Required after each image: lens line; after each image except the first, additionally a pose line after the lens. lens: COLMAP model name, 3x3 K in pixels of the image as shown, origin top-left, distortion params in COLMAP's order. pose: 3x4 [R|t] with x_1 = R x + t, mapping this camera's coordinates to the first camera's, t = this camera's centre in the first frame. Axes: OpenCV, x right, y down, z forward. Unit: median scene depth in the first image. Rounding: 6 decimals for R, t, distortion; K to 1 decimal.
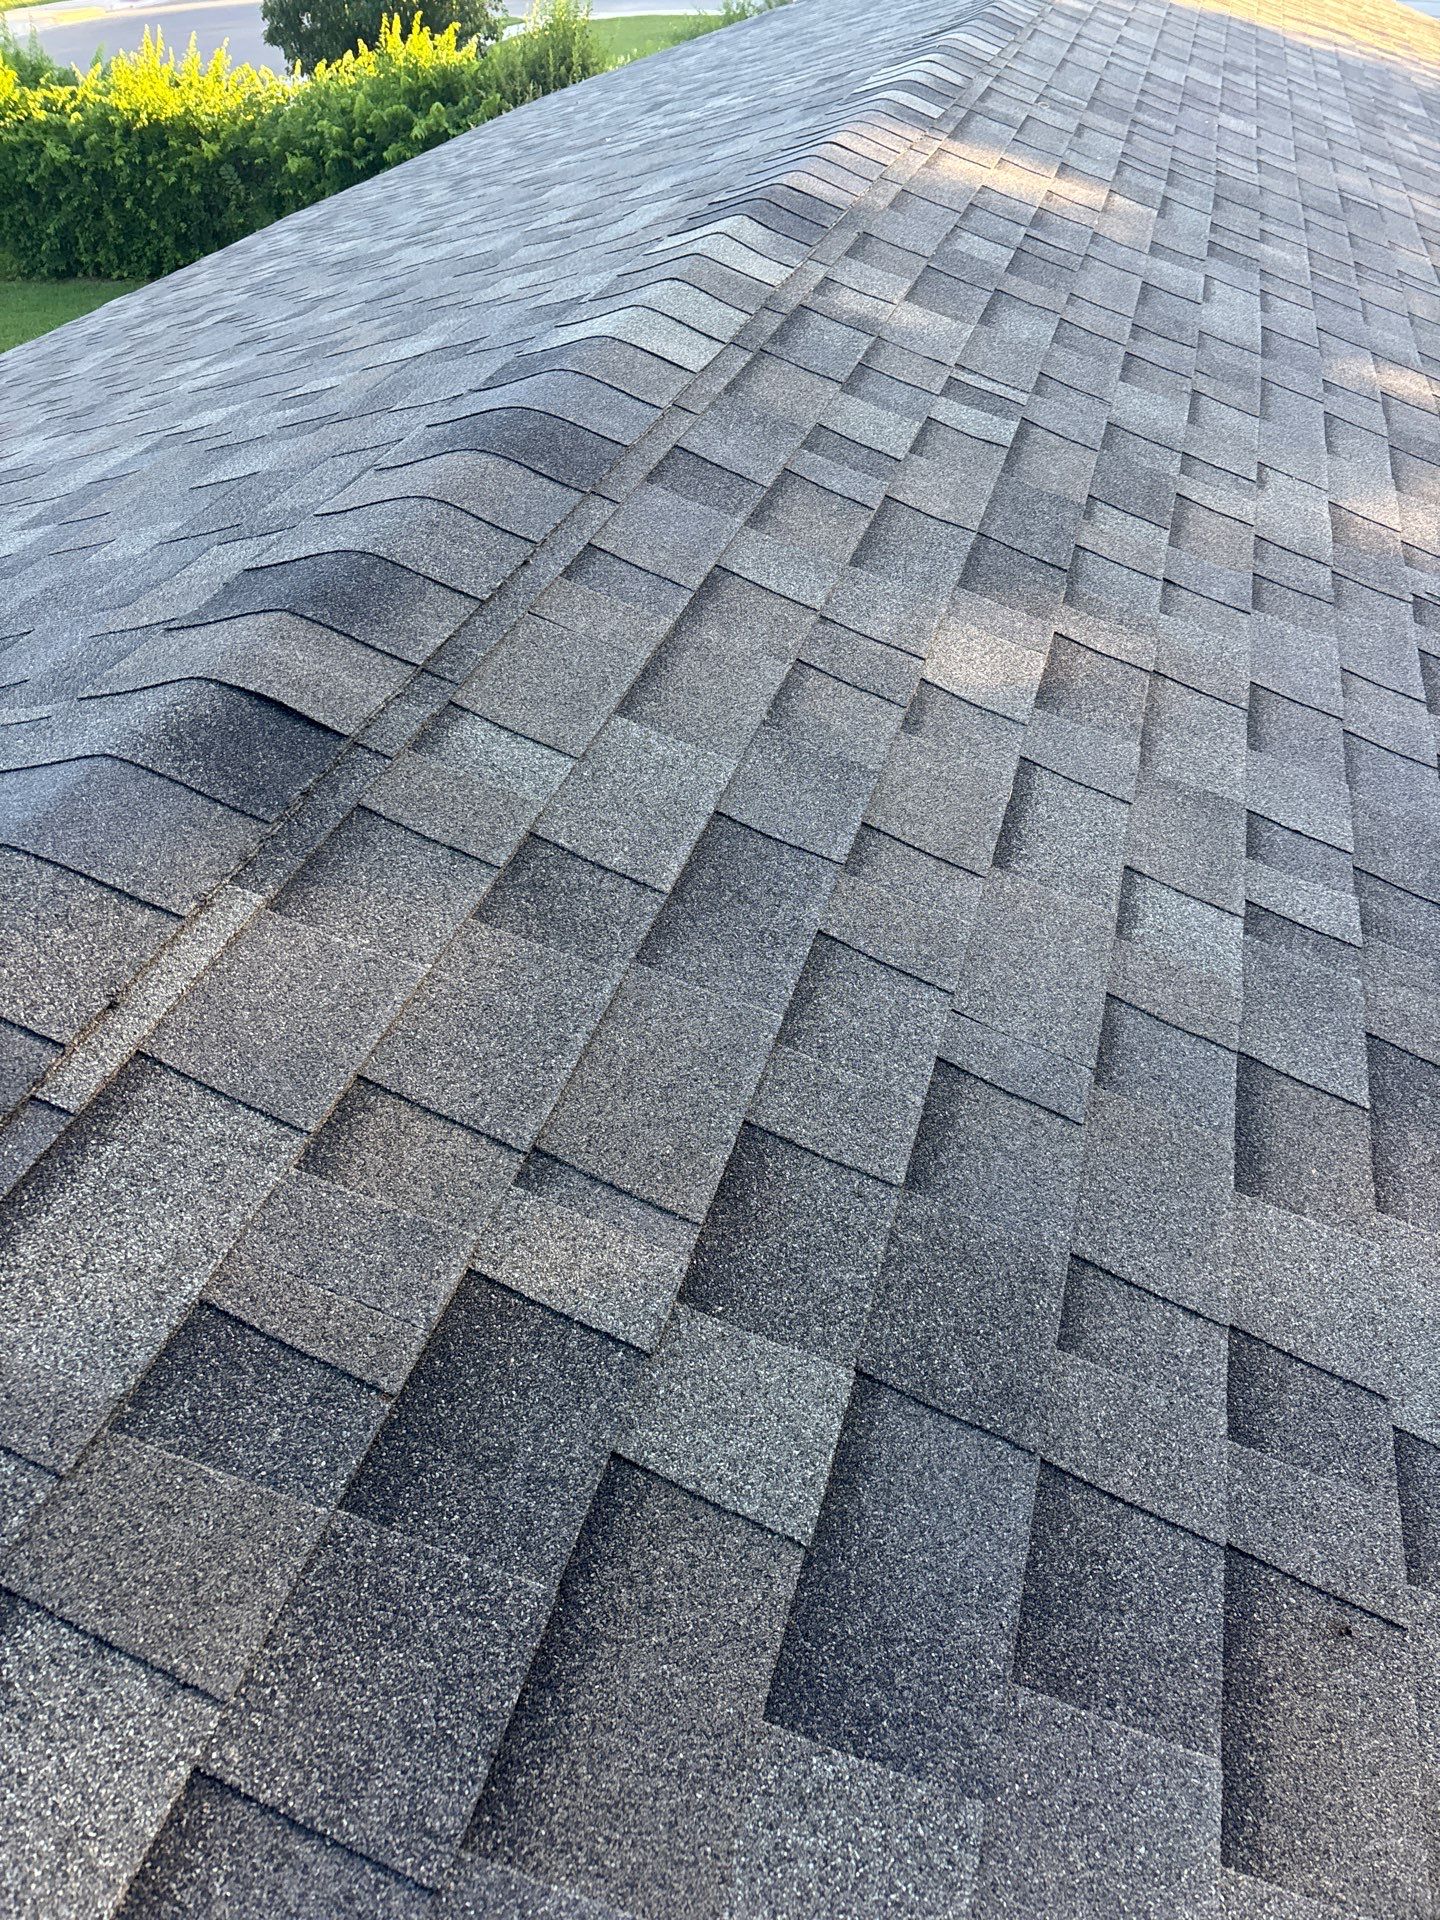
lens RADIAL K [[1384.5, 0, 721.6], [0, 1384.5, 936.5], [0, 0, 1]] dist [0.015286, -0.031333]
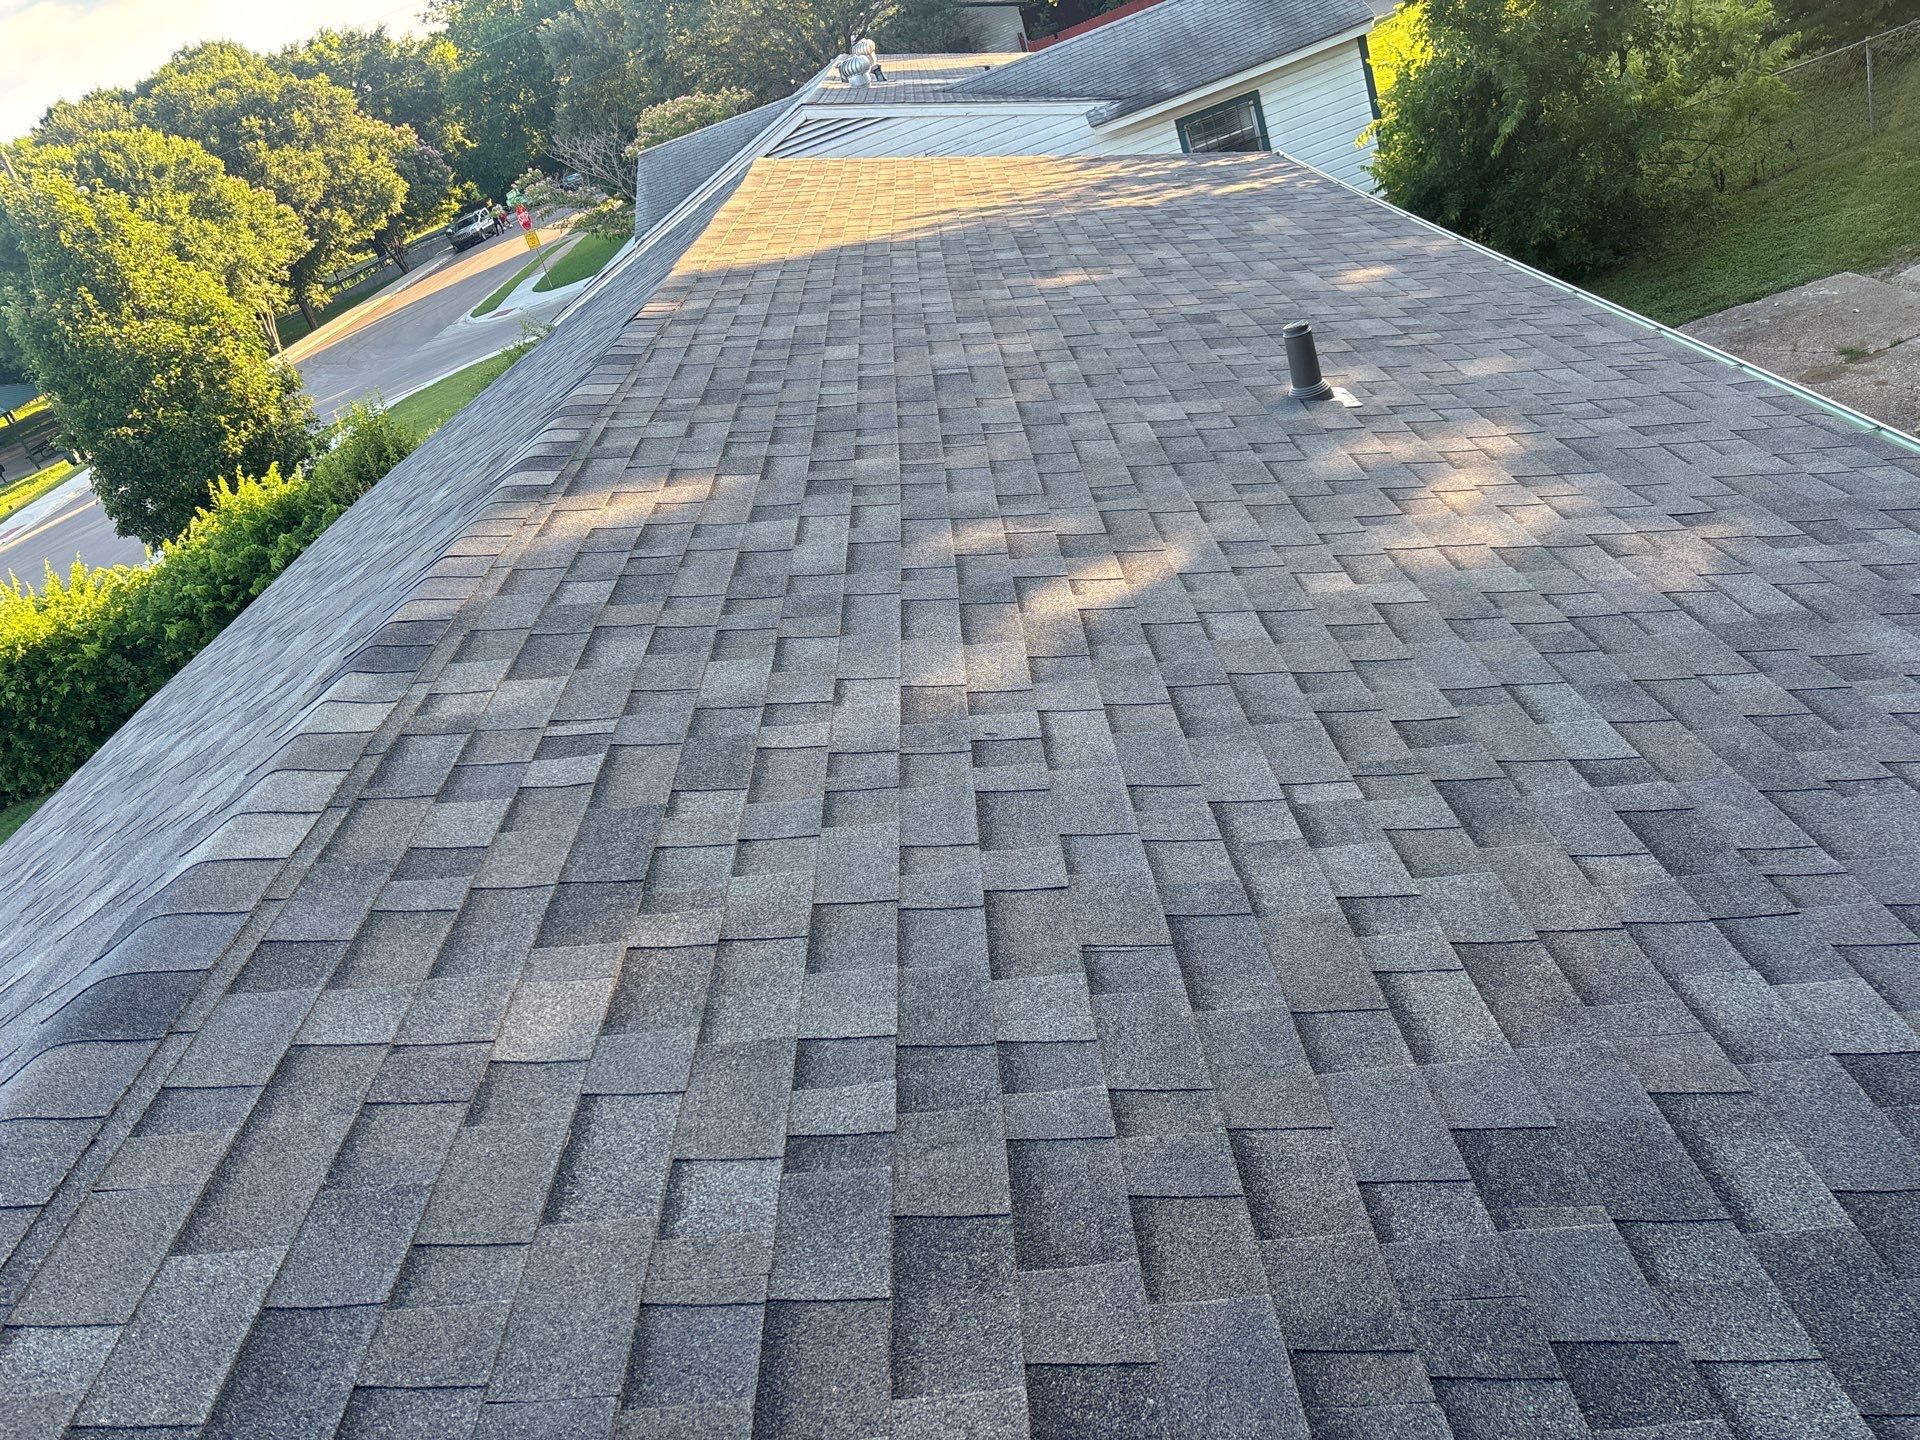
lens RADIAL K [[1384.5, 0, 960.0], [0, 1384.5, 720.0], [0, 0, 1]] dist [0.015286, -0.031333]
pose [[0.899826, -0.414294, 0.136652, 0.337717], [0.435336, 0.873009, -0.219857, -0.008821], [-0.028213, 0.257323, 0.965914, -0.141746]]
